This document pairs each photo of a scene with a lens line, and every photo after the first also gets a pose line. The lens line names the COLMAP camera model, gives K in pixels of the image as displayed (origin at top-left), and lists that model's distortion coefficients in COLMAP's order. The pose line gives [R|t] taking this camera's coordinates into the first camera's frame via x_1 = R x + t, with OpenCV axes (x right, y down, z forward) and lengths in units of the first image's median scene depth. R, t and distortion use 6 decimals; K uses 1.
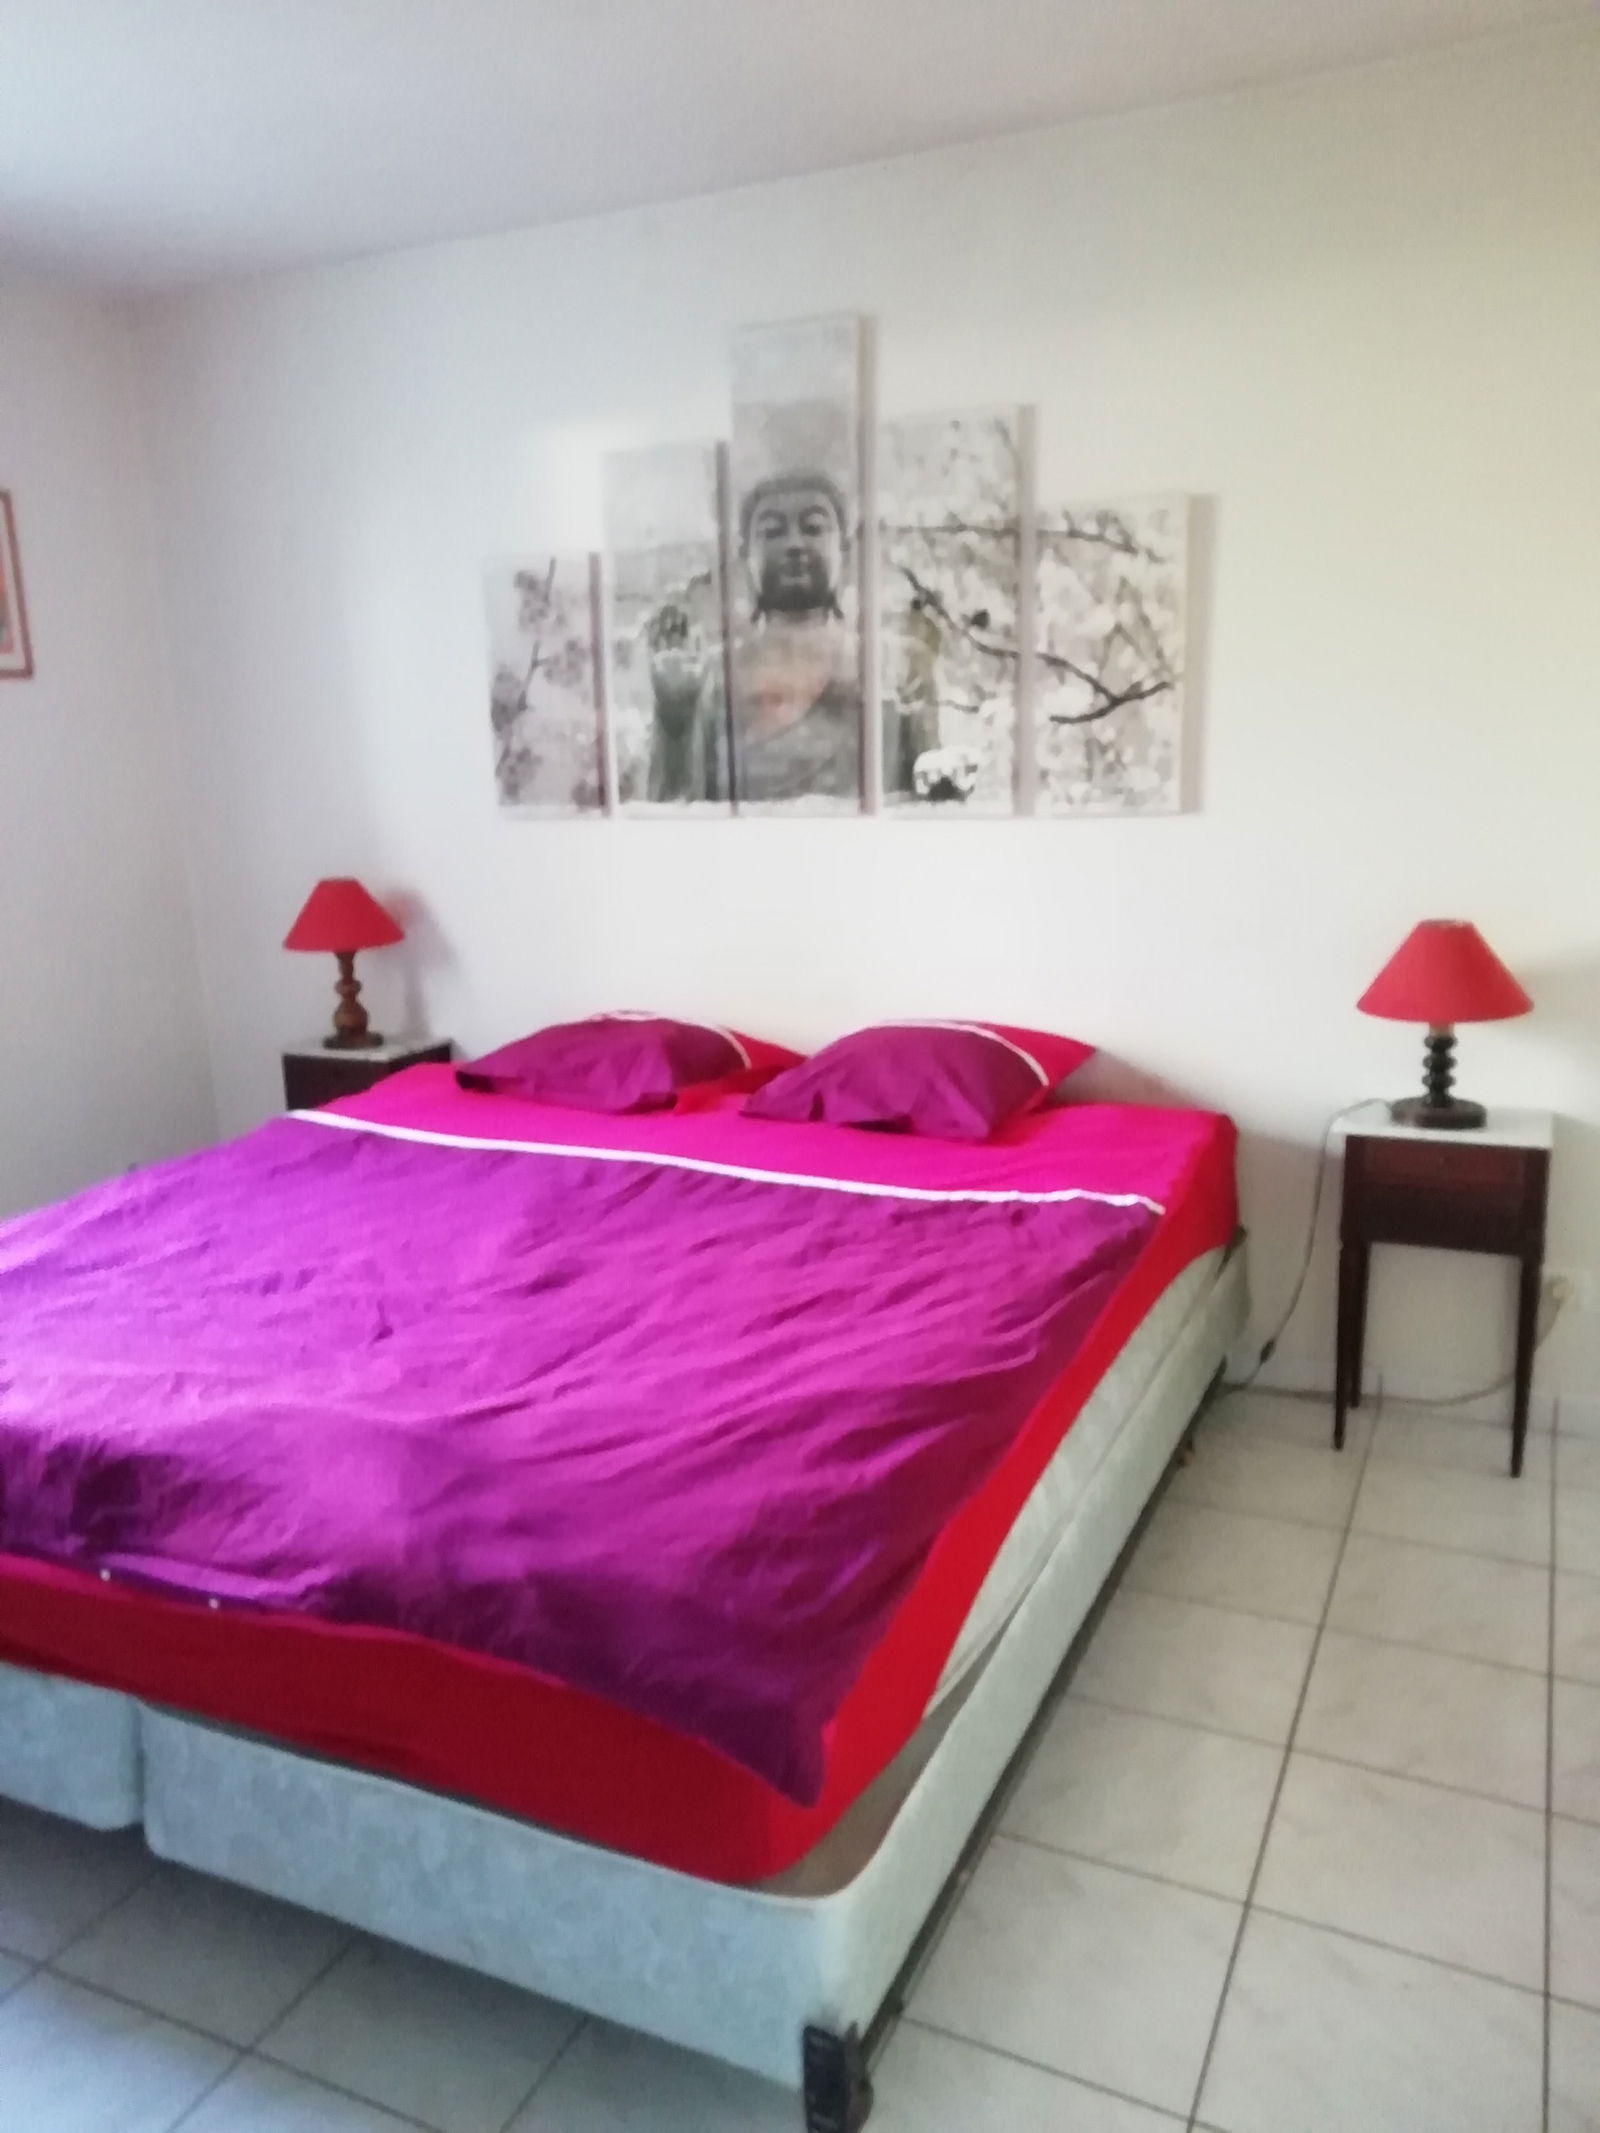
lens RADIAL K [[1592.7, 0, 800.0], [0, 1592.7, 1066.5], [0, 0, 1]] dist [0.068082, -0.102200]
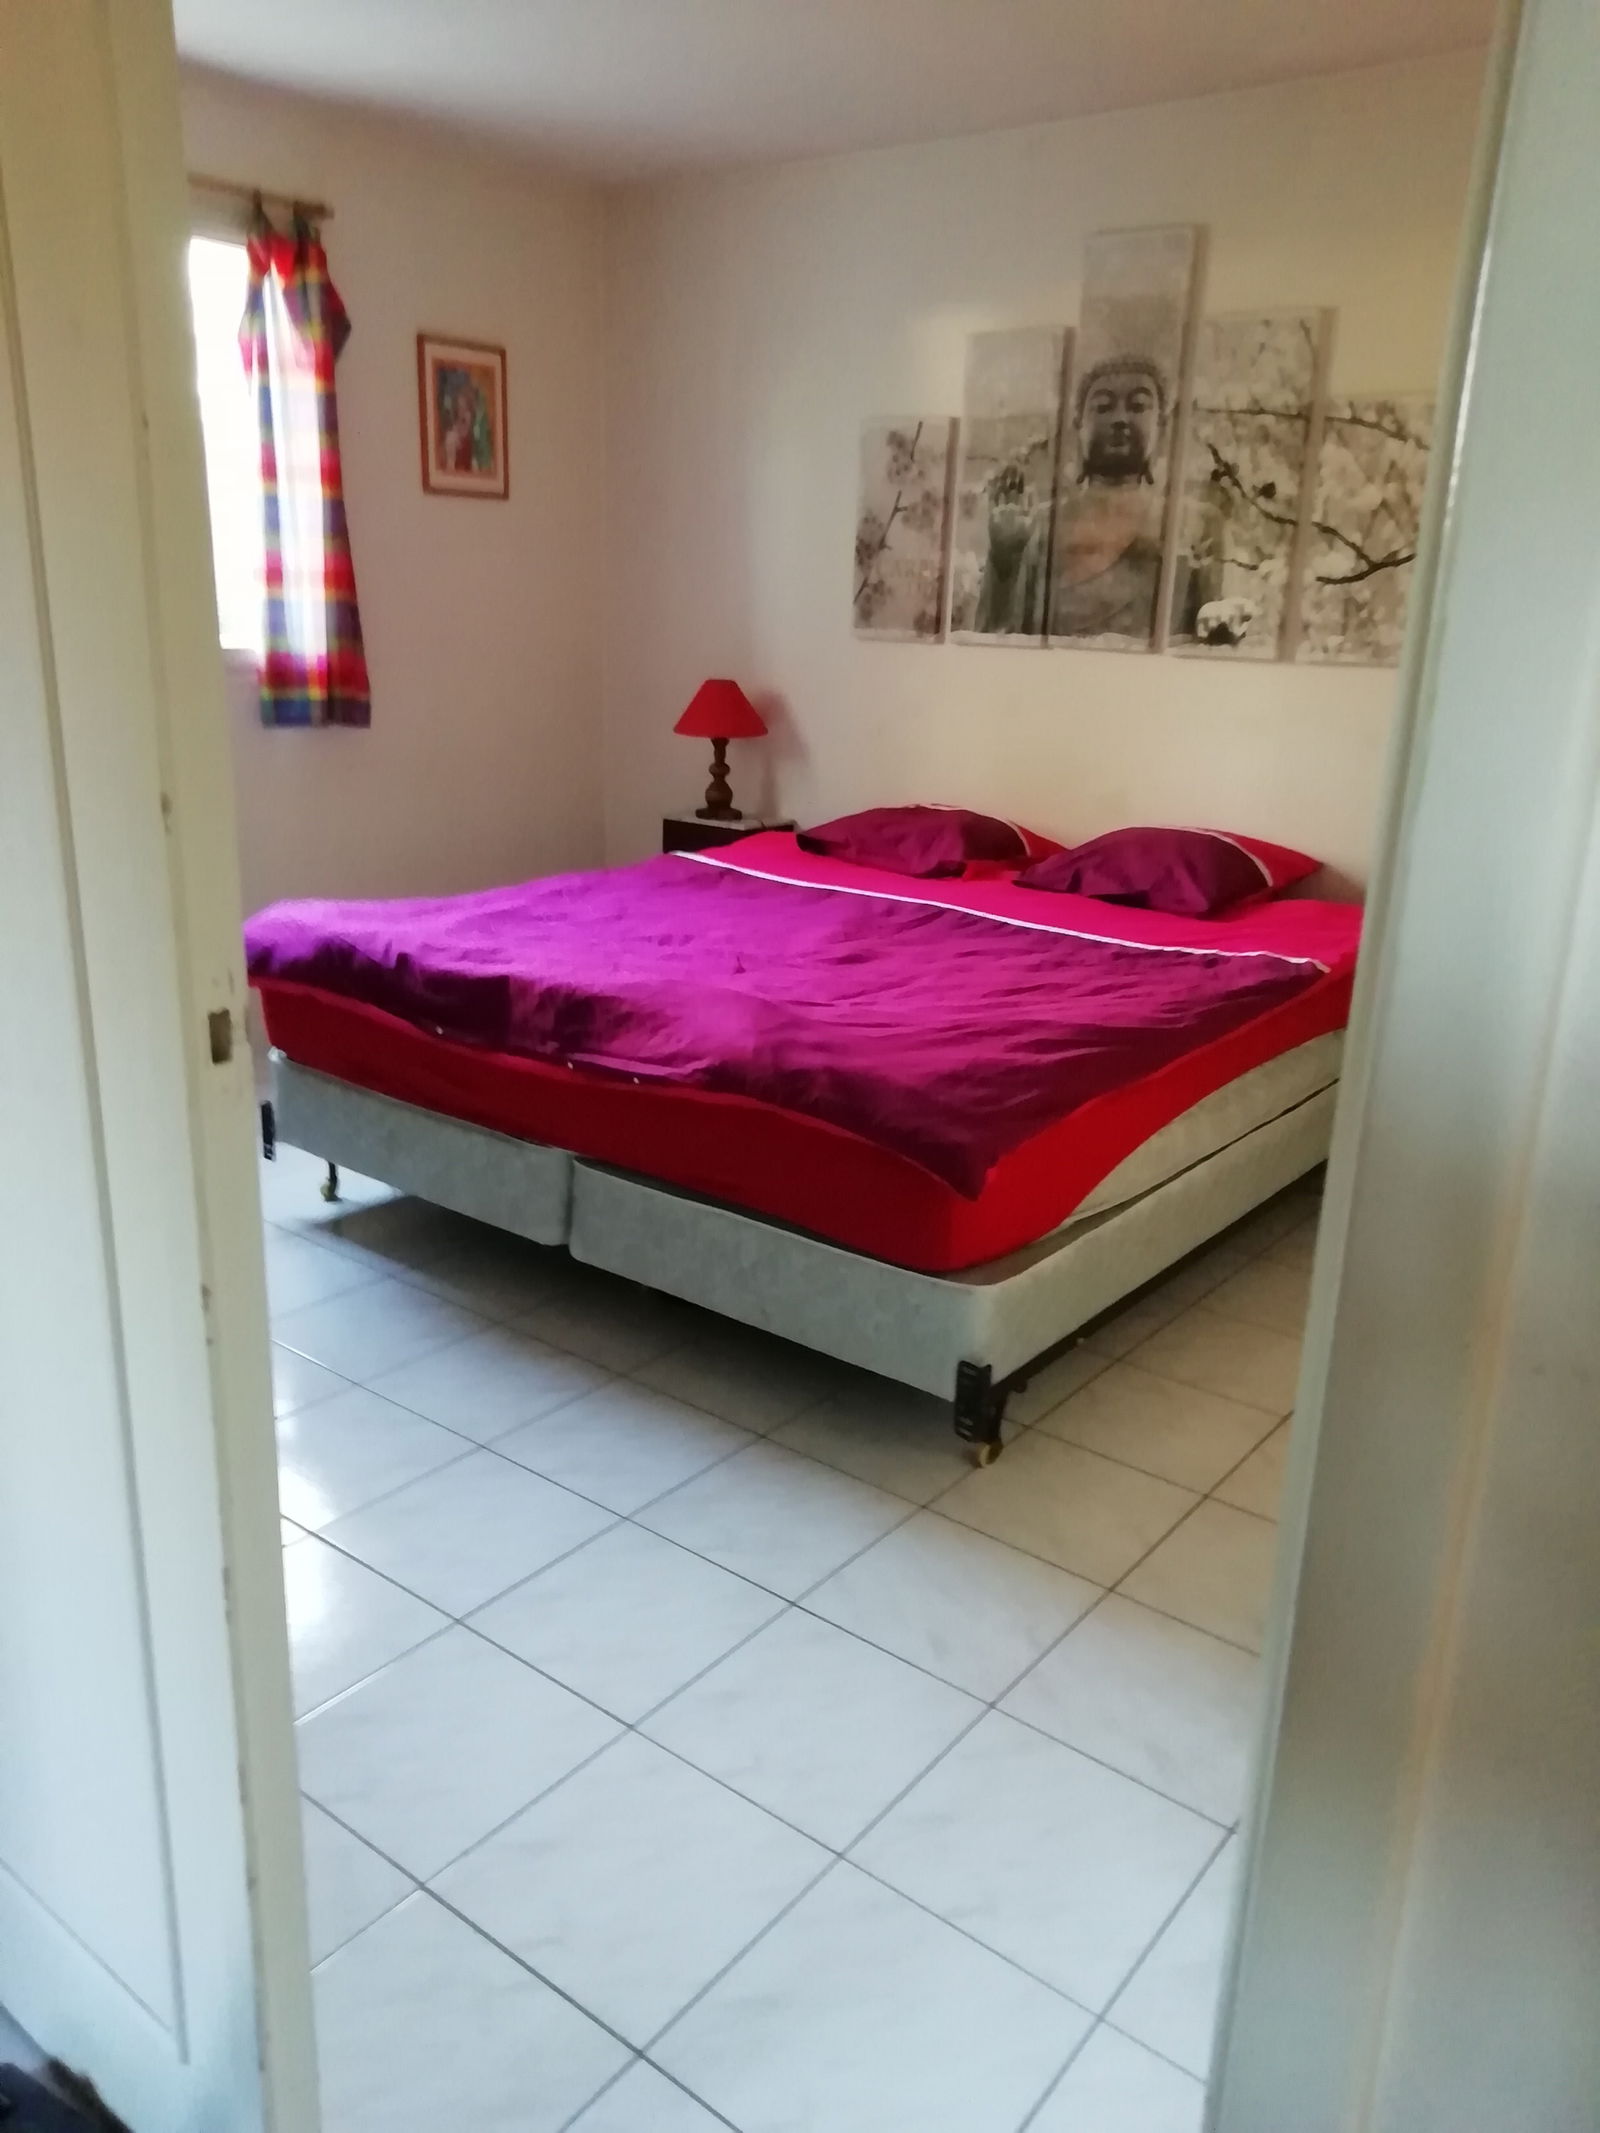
lens RADIAL K [[1636.3, 0, 800.0], [0, 1636.3, 1066.5], [0, 0, 1]] dist [0.082144, -0.094472]
pose [[0.974658, 0.120090, -0.188734, 0.057773], [-0.105869, 0.990848, 0.083743, 0.080031], [0.197063, -0.061639, 0.978451, -0.305096]]
